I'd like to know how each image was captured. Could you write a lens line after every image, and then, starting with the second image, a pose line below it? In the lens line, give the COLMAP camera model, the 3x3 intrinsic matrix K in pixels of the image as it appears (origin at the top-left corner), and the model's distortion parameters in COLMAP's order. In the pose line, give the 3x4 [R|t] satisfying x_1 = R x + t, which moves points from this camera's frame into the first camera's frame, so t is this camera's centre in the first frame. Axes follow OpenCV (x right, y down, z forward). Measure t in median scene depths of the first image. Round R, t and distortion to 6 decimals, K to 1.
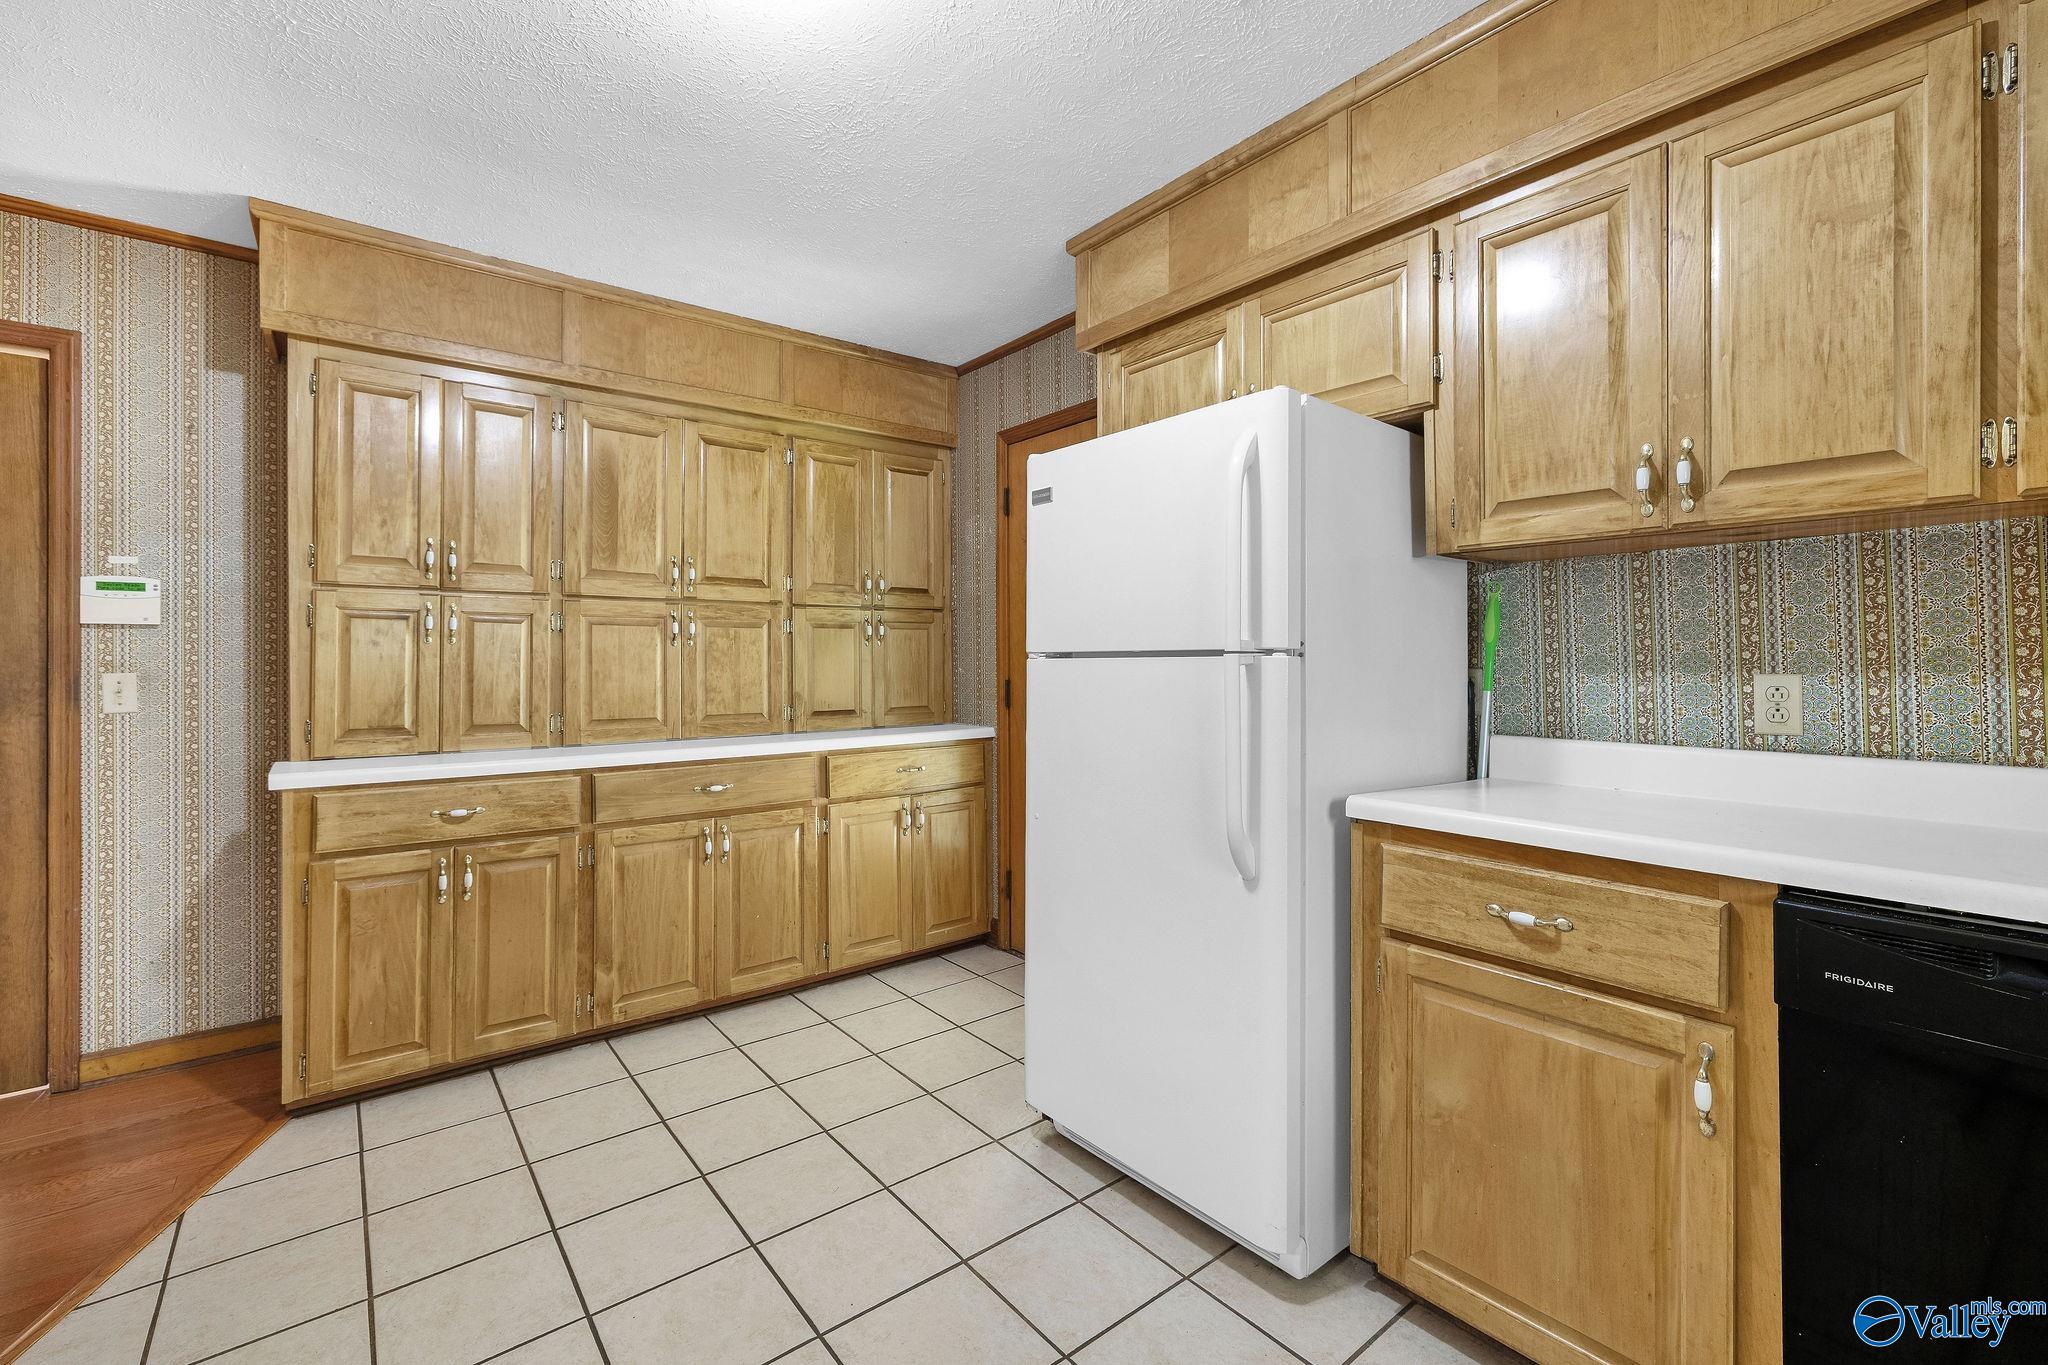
lens RADIAL K [[871.0, 0, 1016.2], [0, 871.0, 677.0], [0, 0, 1]] dist [0.000417, -0.000494]
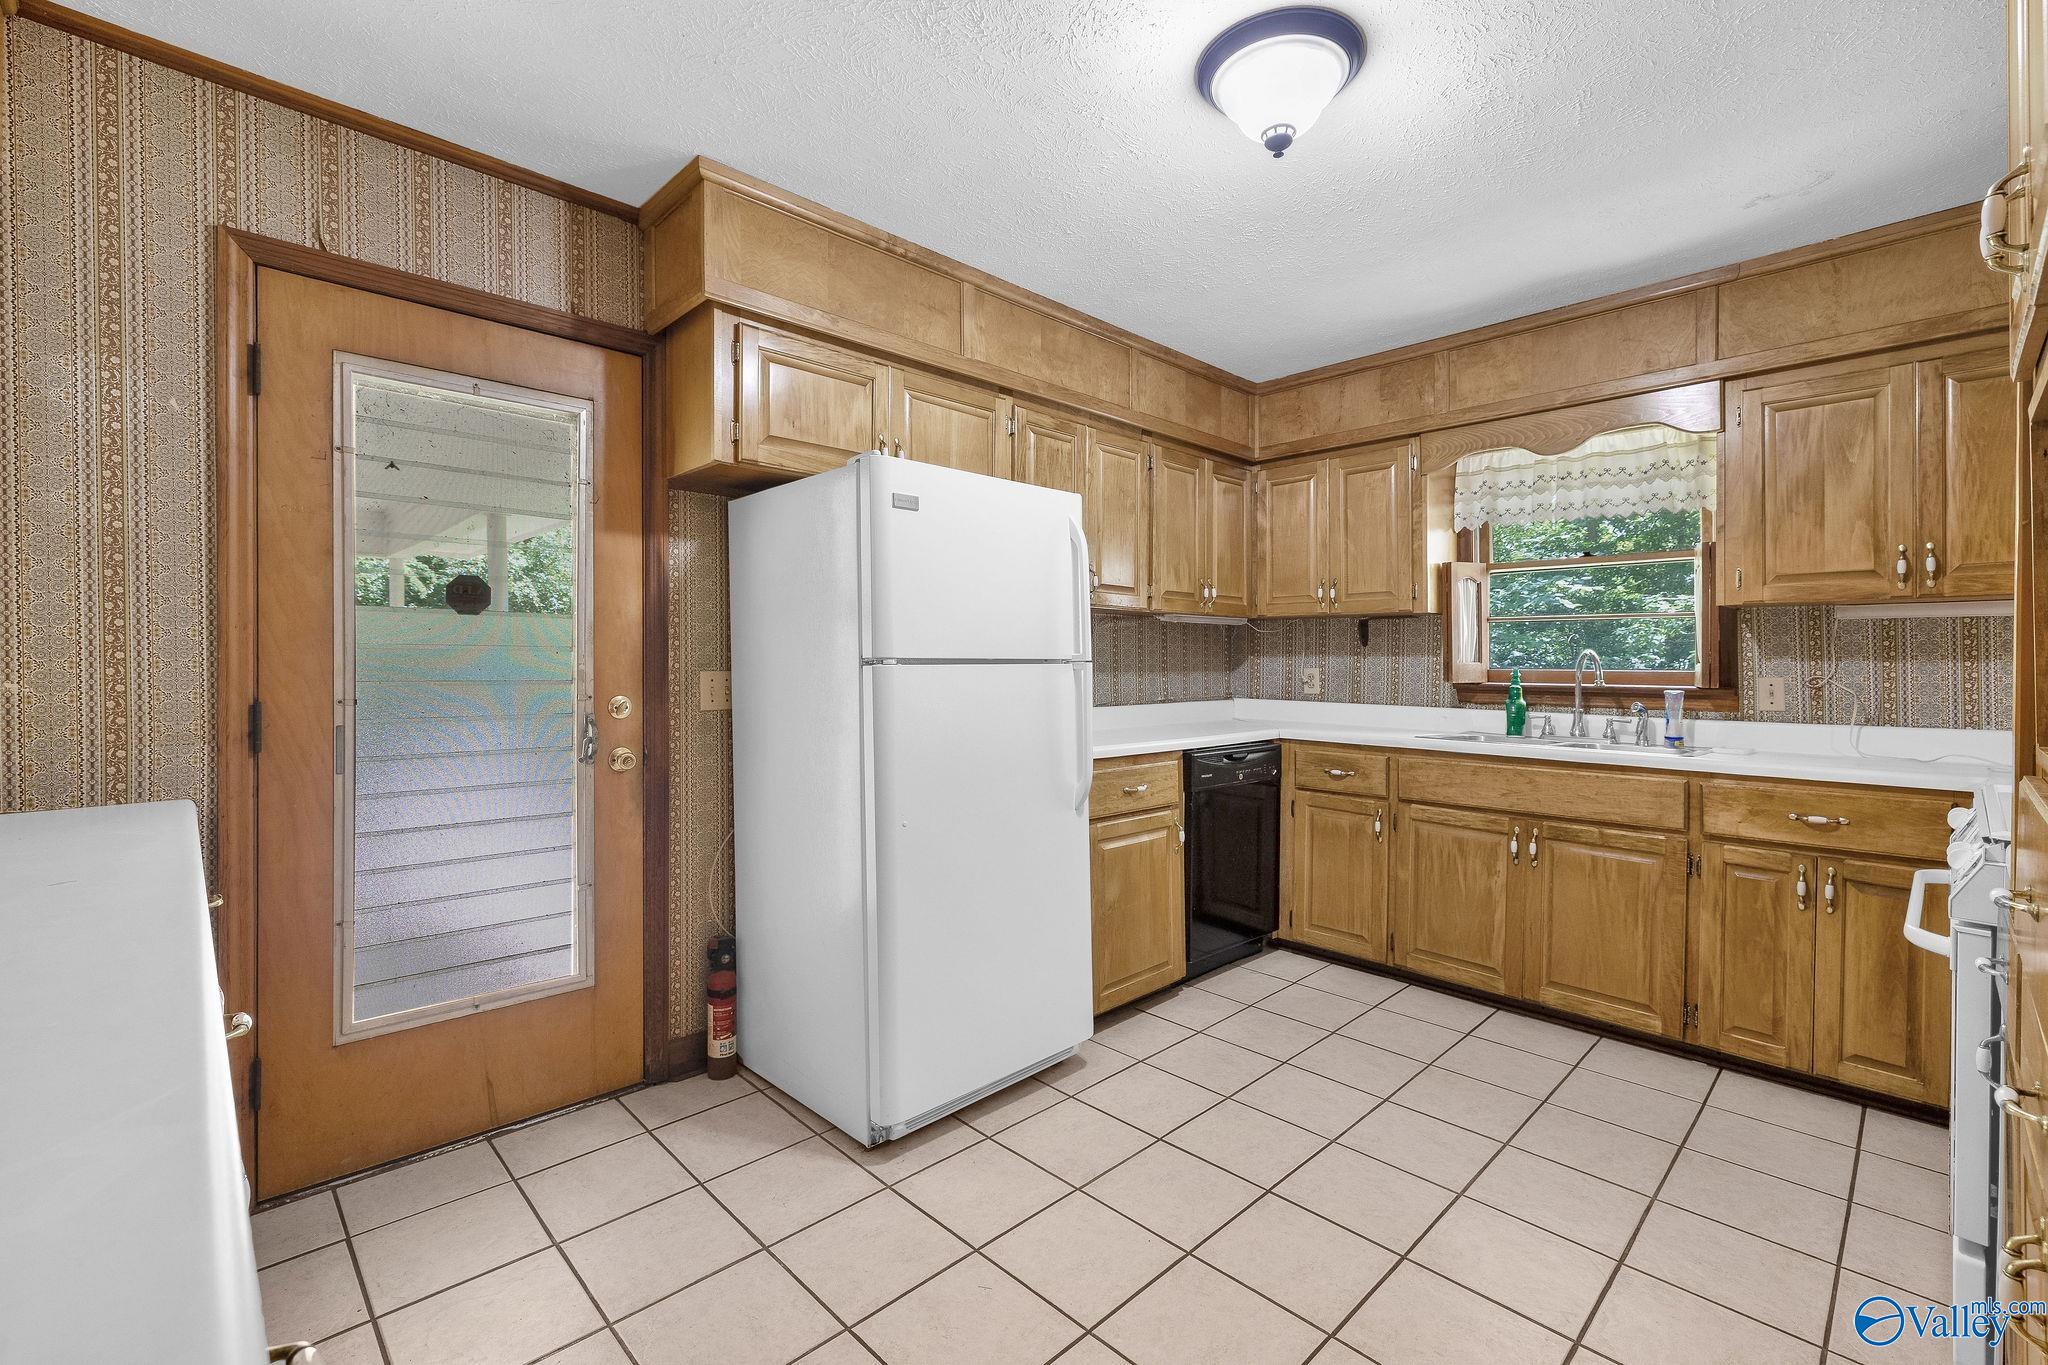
lens RADIAL K [[892.2, 0, 1024.0], [0, 892.2, 682.5], [0, 0, 1]] dist [0.002578, 0.000090]
pose [[-0.106865, -0.017936, 0.994112, -1.270524], [0.016720, 0.999663, 0.019833, -0.025597], [-0.994133, 0.018741, -0.106529, 1.240018]]
